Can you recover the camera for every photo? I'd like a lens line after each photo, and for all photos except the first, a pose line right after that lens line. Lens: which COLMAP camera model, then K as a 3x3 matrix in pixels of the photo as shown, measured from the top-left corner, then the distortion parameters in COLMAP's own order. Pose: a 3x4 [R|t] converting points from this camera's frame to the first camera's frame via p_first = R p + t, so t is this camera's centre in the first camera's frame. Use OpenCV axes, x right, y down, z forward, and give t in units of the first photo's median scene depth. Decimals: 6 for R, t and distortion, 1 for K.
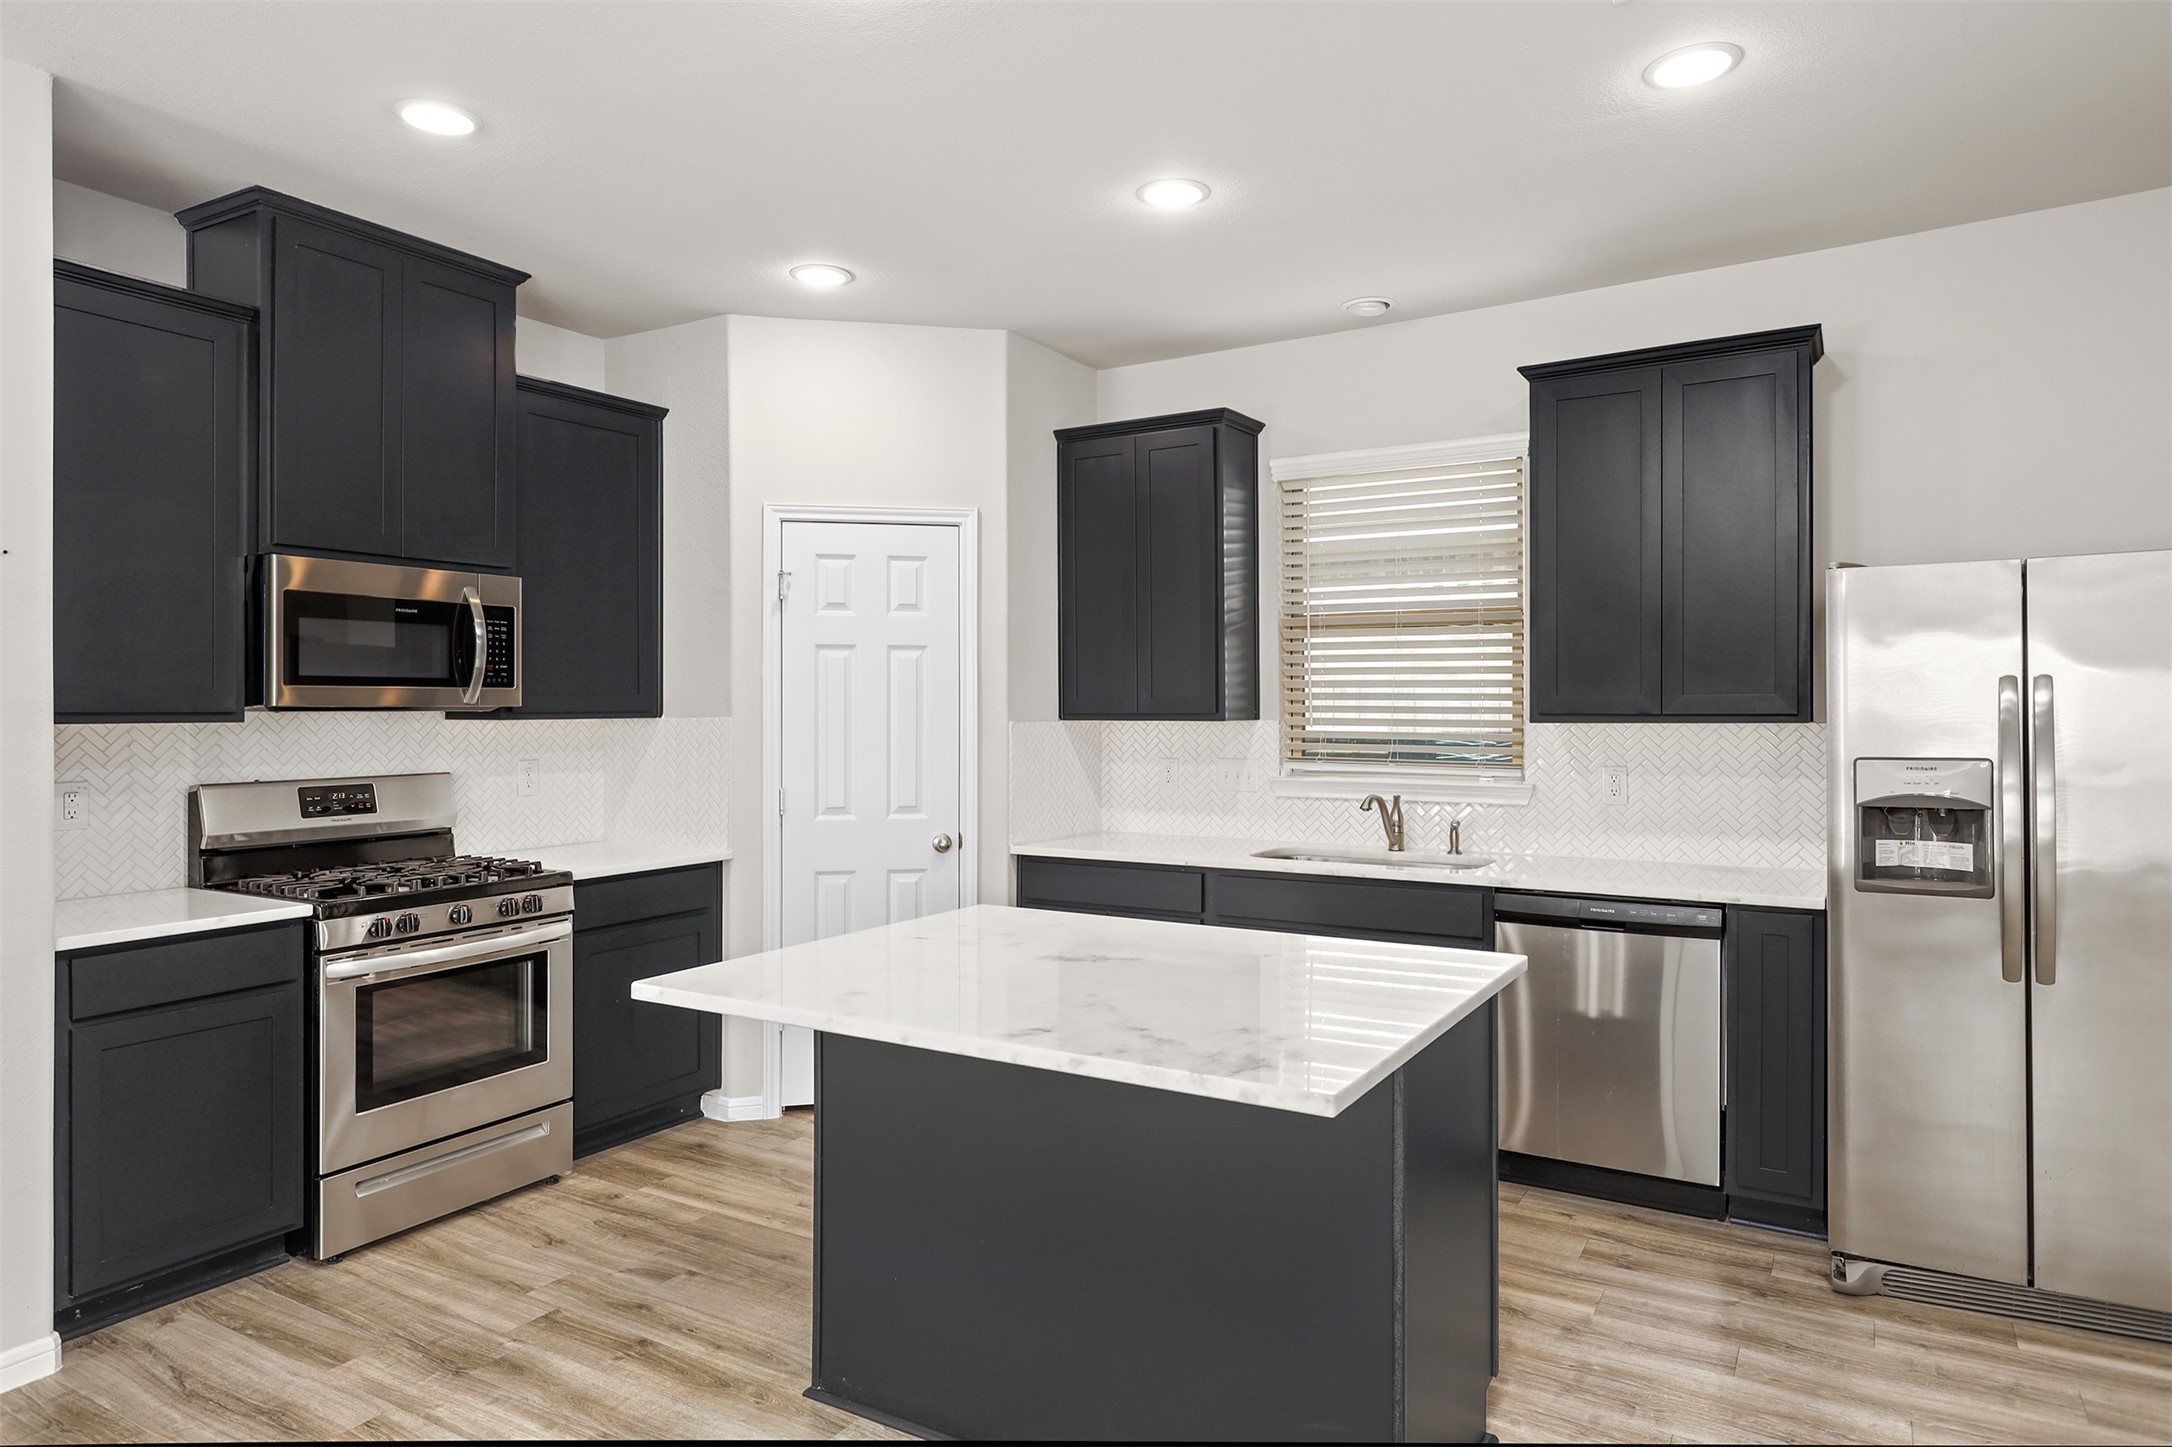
lens RADIAL K [[1311.0, 0, 1034.5], [0, 1311.0, 743.5], [0, 0, 1]] dist [0.000425, -0.002577]
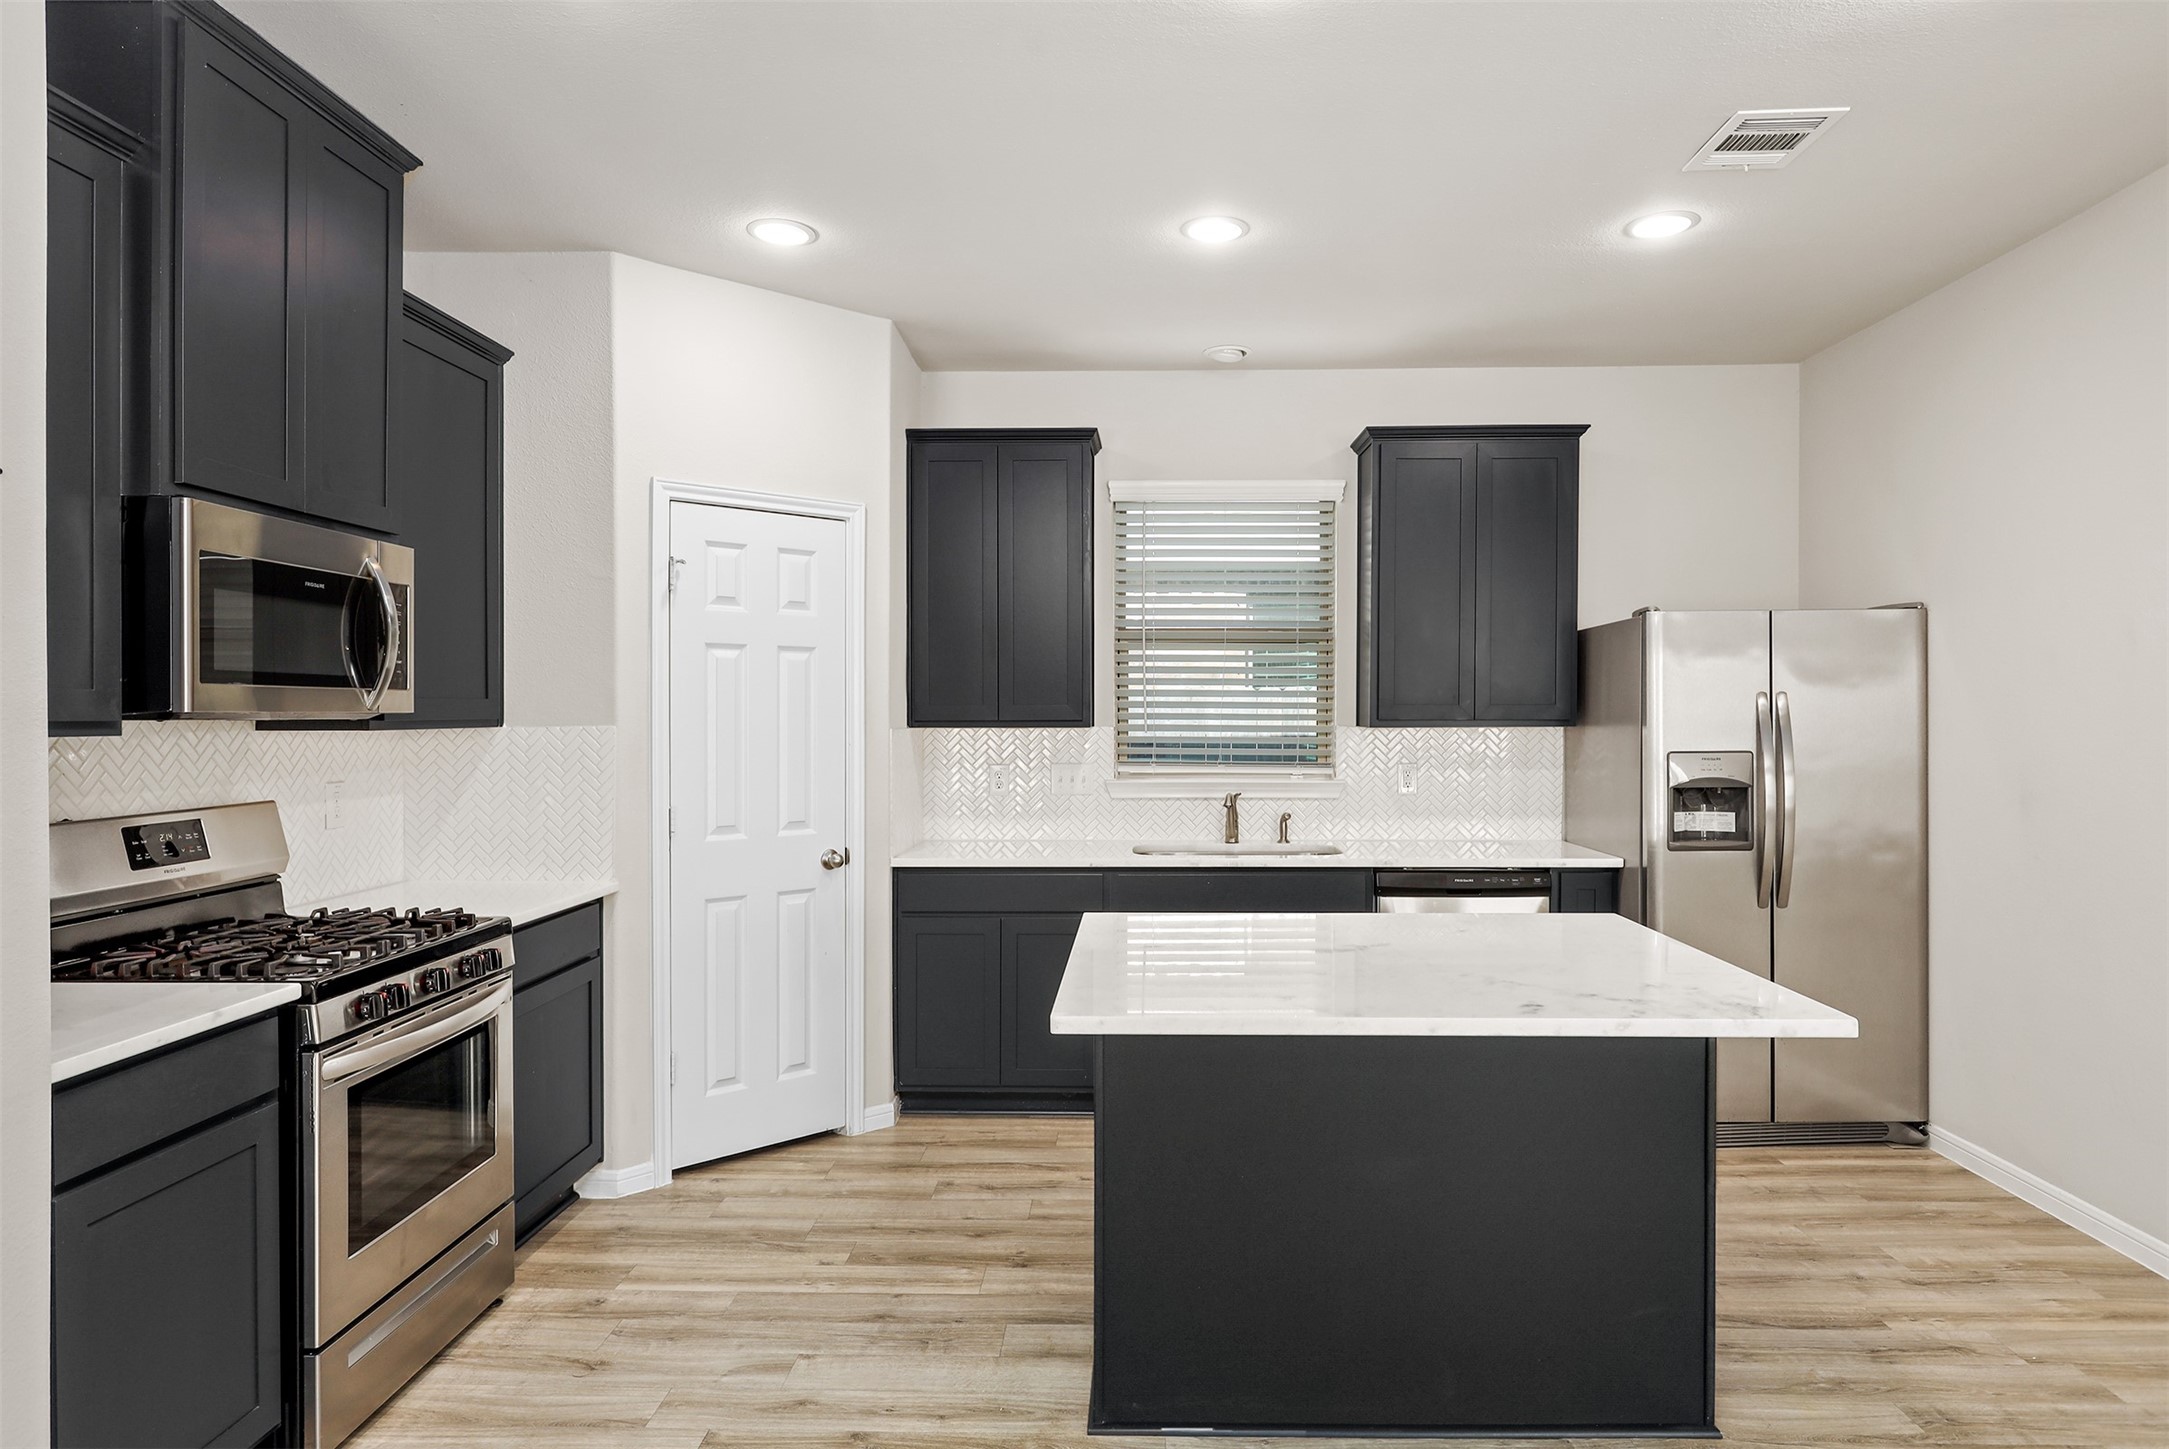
lens RADIAL K [[1298.8, 0, 1095.0], [0, 1298.8, 749.7], [0, 0, 1]] dist [-0.019034, 0.000293]
pose [[0.860719, -0.013811, 0.508893, -0.445074], [0.014112, 0.999895, 0.003268, -0.003051], [-0.508885, 0.004368, 0.860824, 0.128139]]
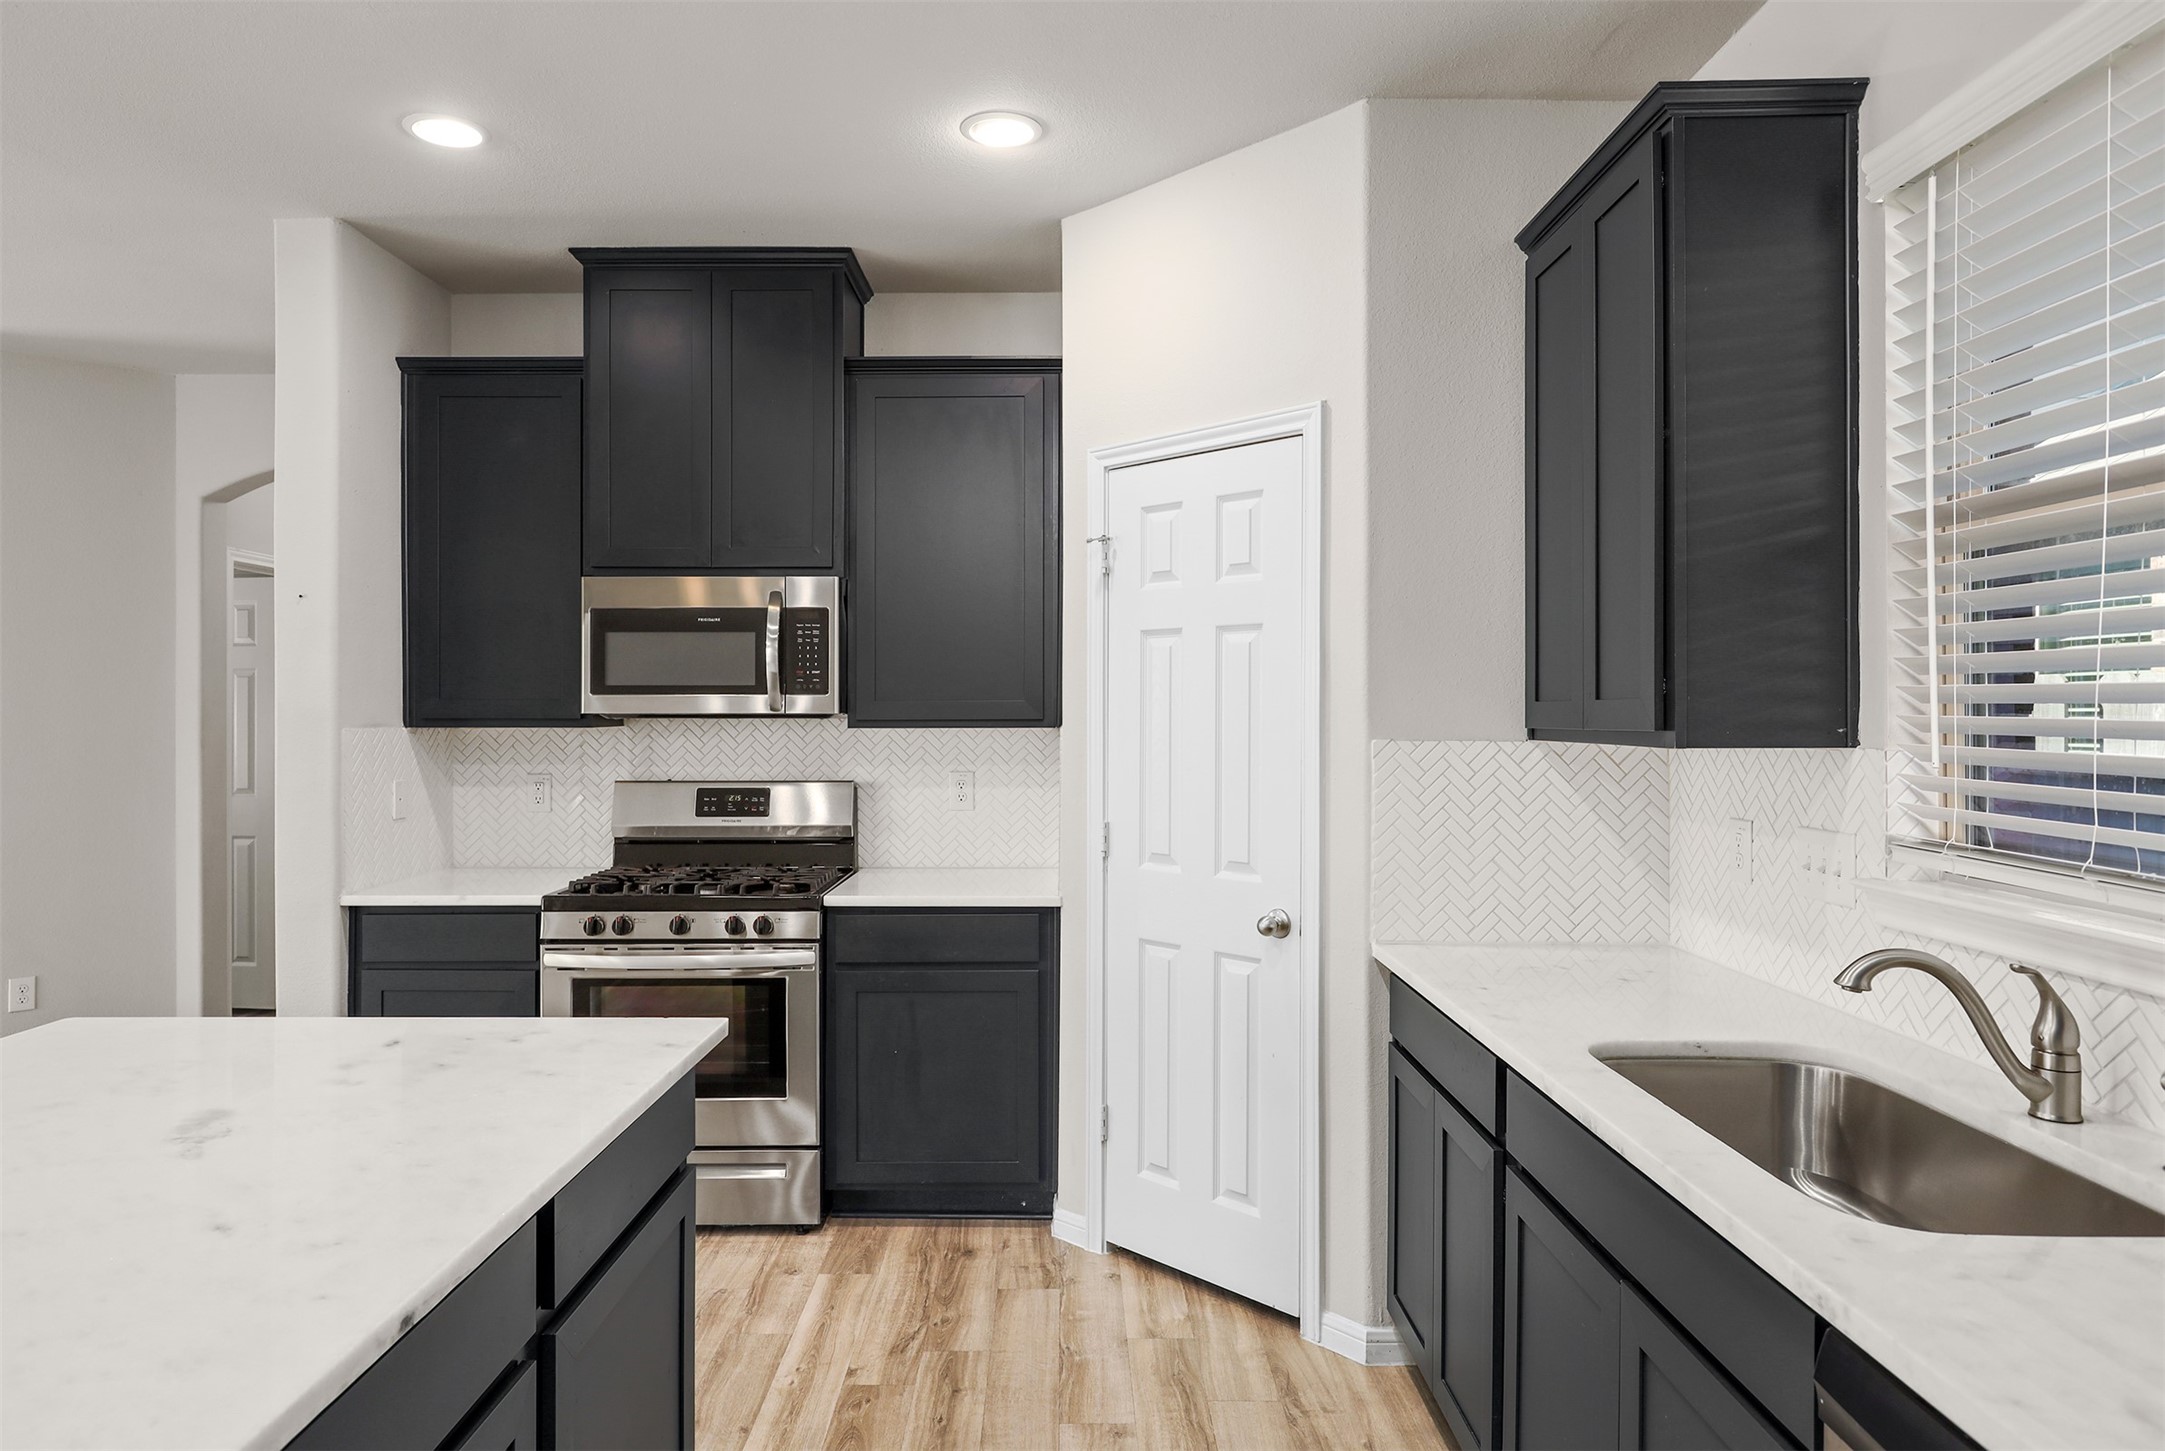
lens RADIAL K [[1287.6, 0, 1082.5], [0, 1287.6, 725.5], [0, 0, 1]] dist [-0.001957, -0.000235]
pose [[0.534264, 0.008991, -0.845270, 0.493400], [-0.025685, 0.999654, -0.005601, -0.019752], [0.844927, 0.024704, 0.534310, 0.672680]]
